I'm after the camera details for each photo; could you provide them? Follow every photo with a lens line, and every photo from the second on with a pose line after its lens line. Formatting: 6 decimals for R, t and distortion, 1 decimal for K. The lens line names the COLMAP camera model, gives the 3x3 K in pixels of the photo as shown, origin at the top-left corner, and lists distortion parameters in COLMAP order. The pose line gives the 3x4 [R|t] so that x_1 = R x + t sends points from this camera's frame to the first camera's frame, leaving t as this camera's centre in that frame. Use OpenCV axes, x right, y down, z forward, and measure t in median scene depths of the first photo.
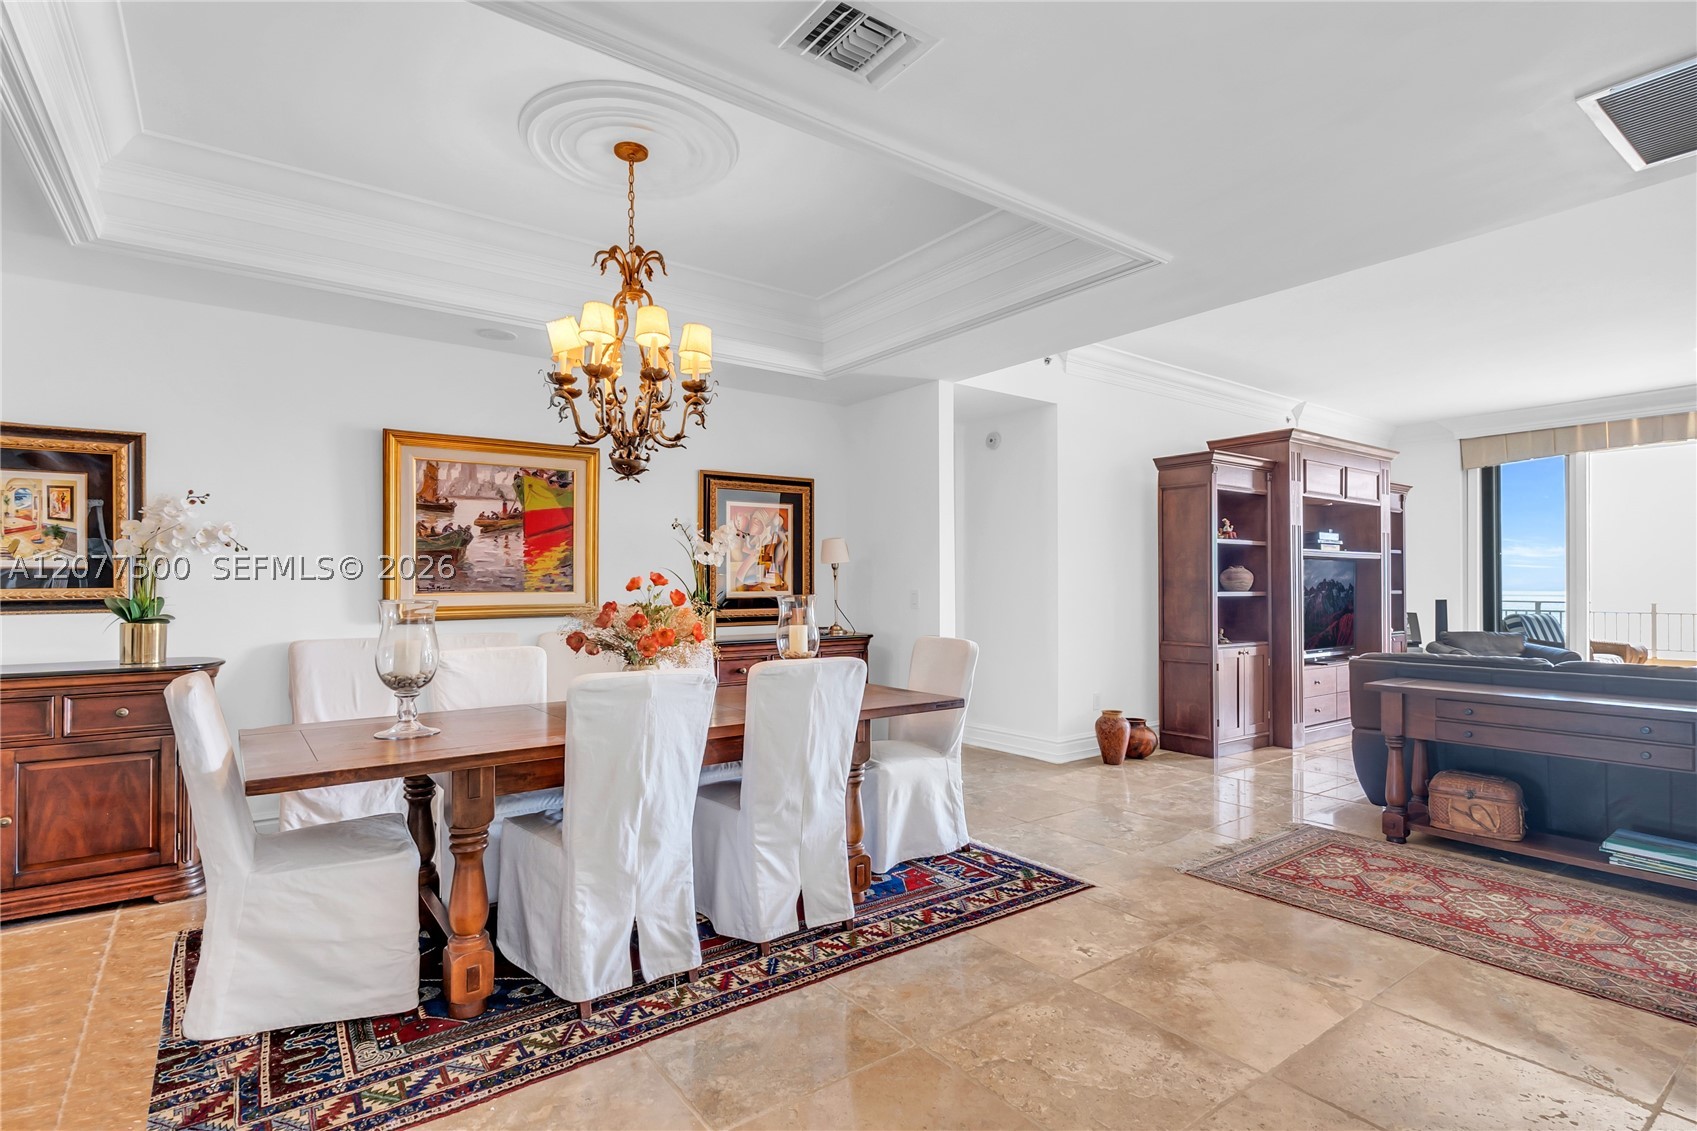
lens RADIAL K [[817.6, 0, 848.6], [0, 817.6, 571.5], [0, 0, 1]] dist [0.000095, -0.000529]
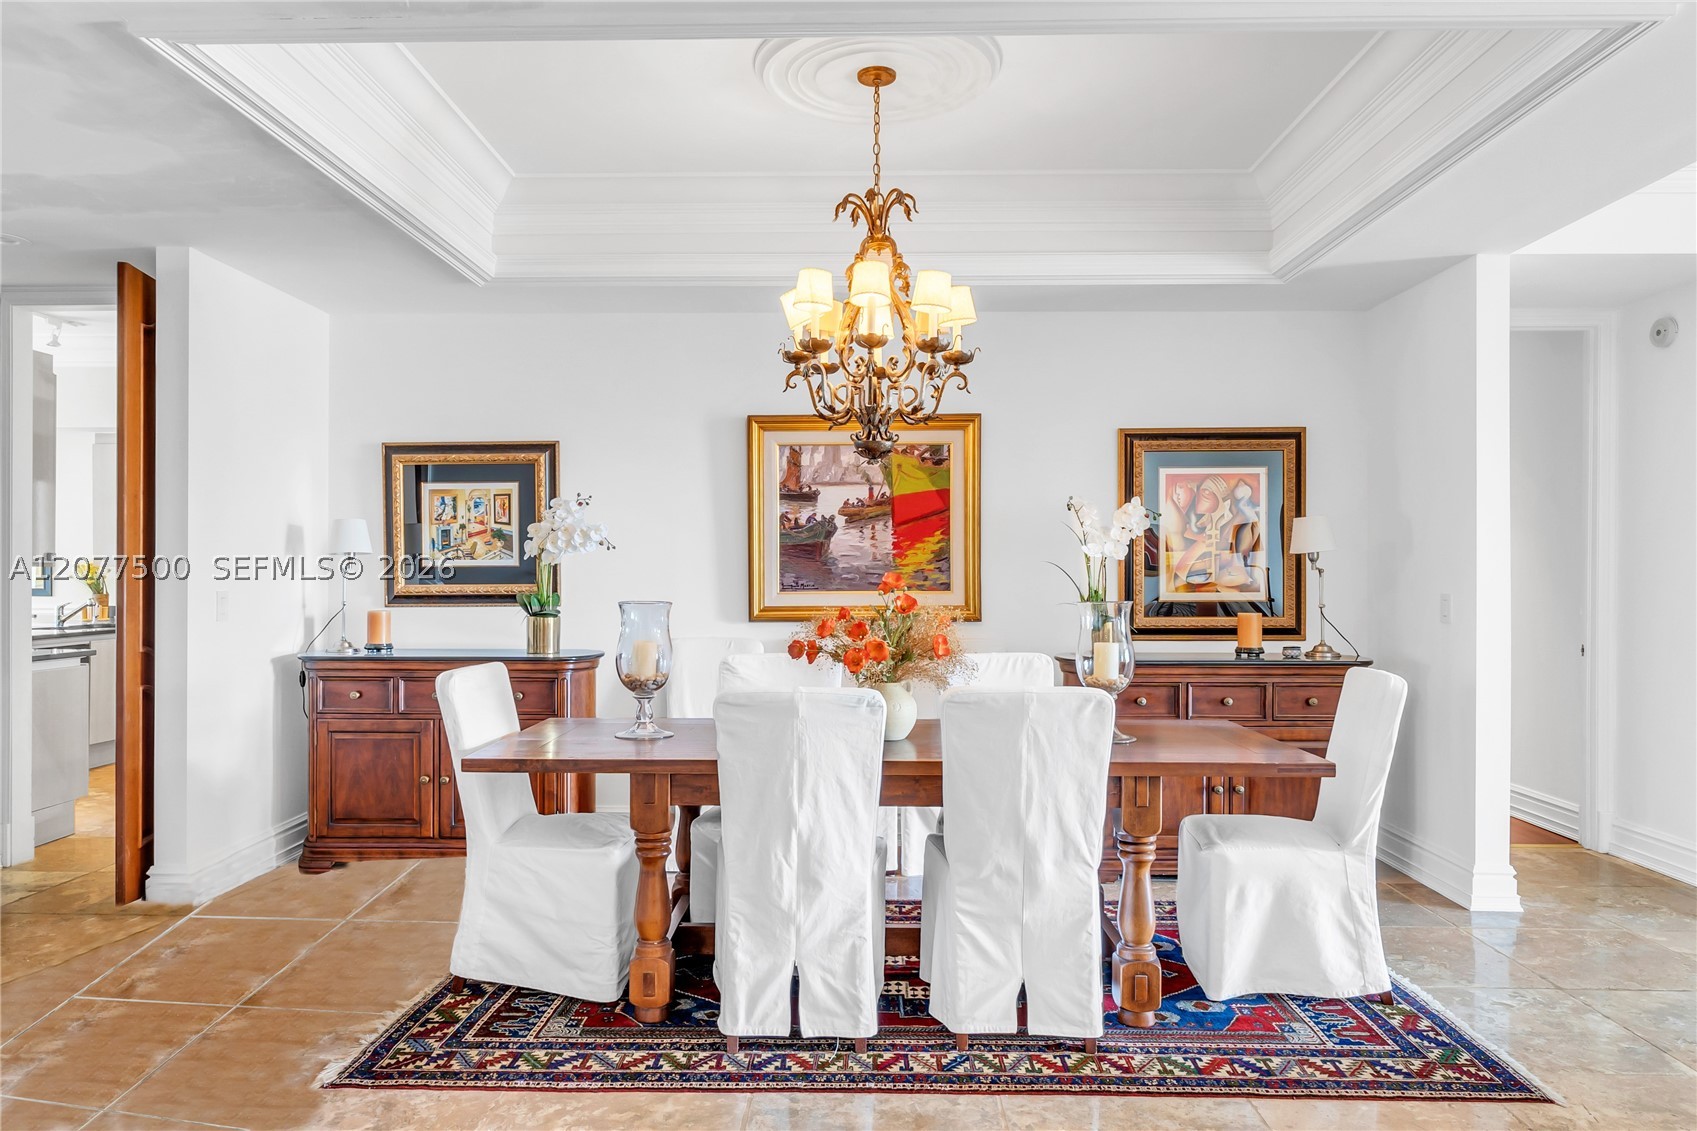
lens RADIAL K [[1145.6, 0, 848.0], [0, 1145.6, 566.8], [0, 0, 1]] dist [-0.004345, -0.001776]
pose [[0.791088, -0.000117, -0.611703, 0.425583], [0.007019, 0.999936, 0.008886, -0.015460], [0.611662, -0.011323, 0.791038, 0.037123]]
